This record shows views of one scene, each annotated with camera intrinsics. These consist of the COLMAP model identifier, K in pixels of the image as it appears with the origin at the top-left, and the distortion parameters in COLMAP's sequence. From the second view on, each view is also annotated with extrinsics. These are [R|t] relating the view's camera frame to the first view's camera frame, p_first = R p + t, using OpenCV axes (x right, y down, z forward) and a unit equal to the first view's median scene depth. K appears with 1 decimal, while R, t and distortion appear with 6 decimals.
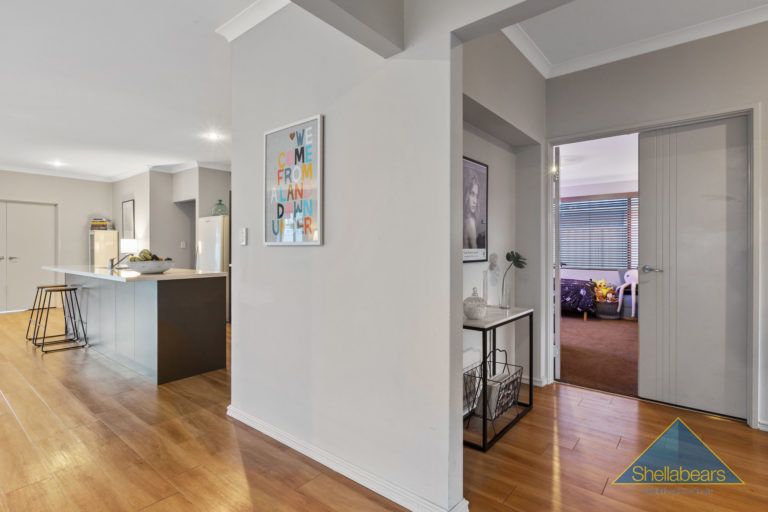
lens RADIAL K [[389.0, 0, 381.7], [0, 389.0, 251.2], [0, 0, 1]] dist [-0.001849, -0.000322]
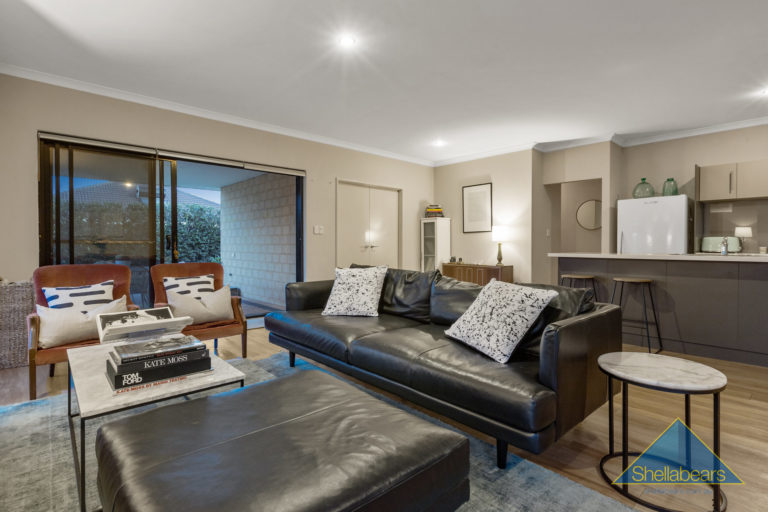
lens RADIAL K [[387.3, 0, 385.2], [0, 387.3, 253.5], [0, 0, 1]] dist [0.000092, -0.000751]
pose [[0.990842, 0.002062, -0.135010, -0.807082], [0.000391, 0.999835, 0.018137, 0.016953], [0.135025, -0.018024, 0.990678, 0.069343]]
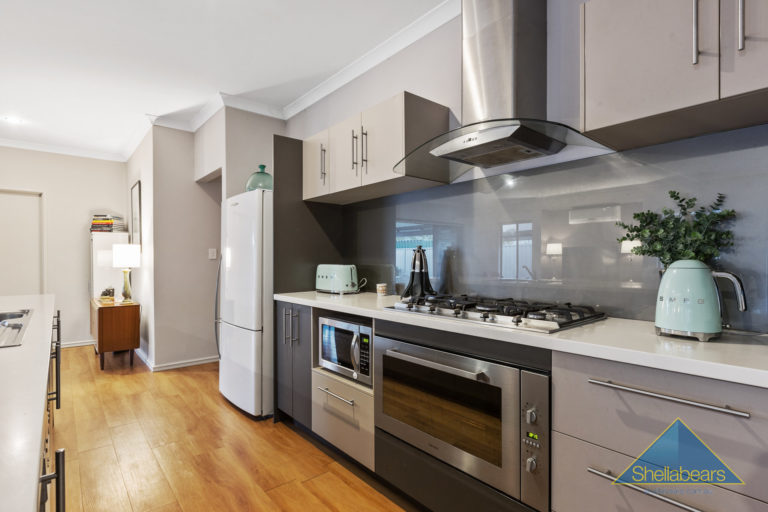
lens RADIAL K [[388.4, 0, 382.4], [0, 388.4, 260.5], [0, 0, 1]] dist [-0.000562, -0.000015]
pose [[0.983651, -0.002999, -0.180059, -0.155900], [0.002921, 0.999995, -0.000697, -0.004626], [0.180060, 0.000159, 0.983656, 0.488494]]
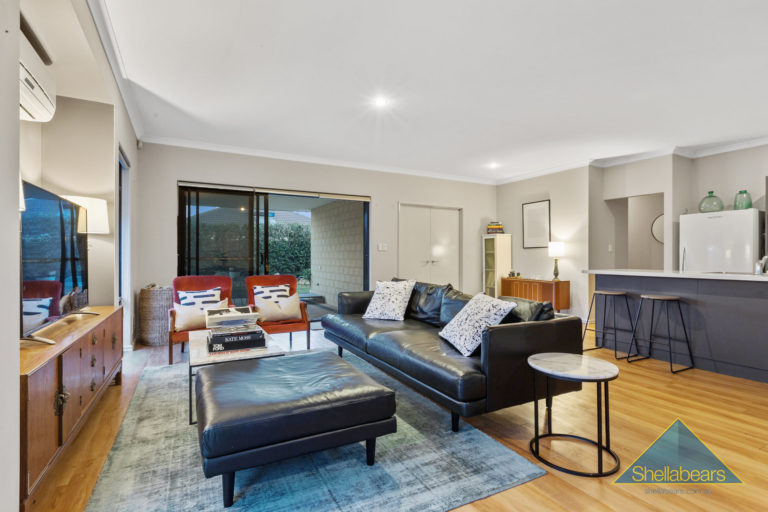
lens RADIAL K [[388.4, 0, 382.4], [0, 388.4, 260.5], [0, 0, 1]] dist [-0.000562, -0.000015]
pose [[0.924845, 0.003605, -0.380328, -0.693252], [-0.001234, 0.999978, 0.006479, 0.007934], [0.380343, -0.005522, 0.924829, -0.014822]]
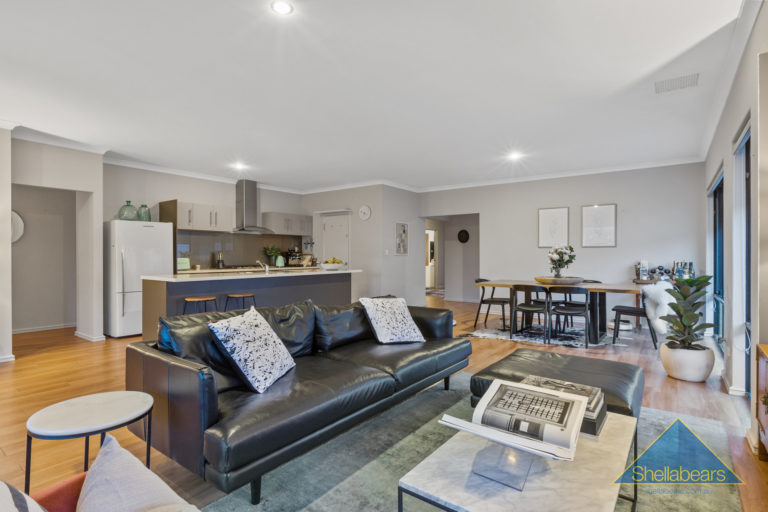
lens RADIAL K [[390.8, 0, 384.0], [0, 390.8, 256.0], [0, 0, 1]] dist [-0.000414, -0.000516]
pose [[-0.059418, -0.002833, 0.998229, -1.246928], [0.003790, 0.999988, 0.003064, -0.006476], [-0.998226, 0.003965, -0.059406, 0.441819]]
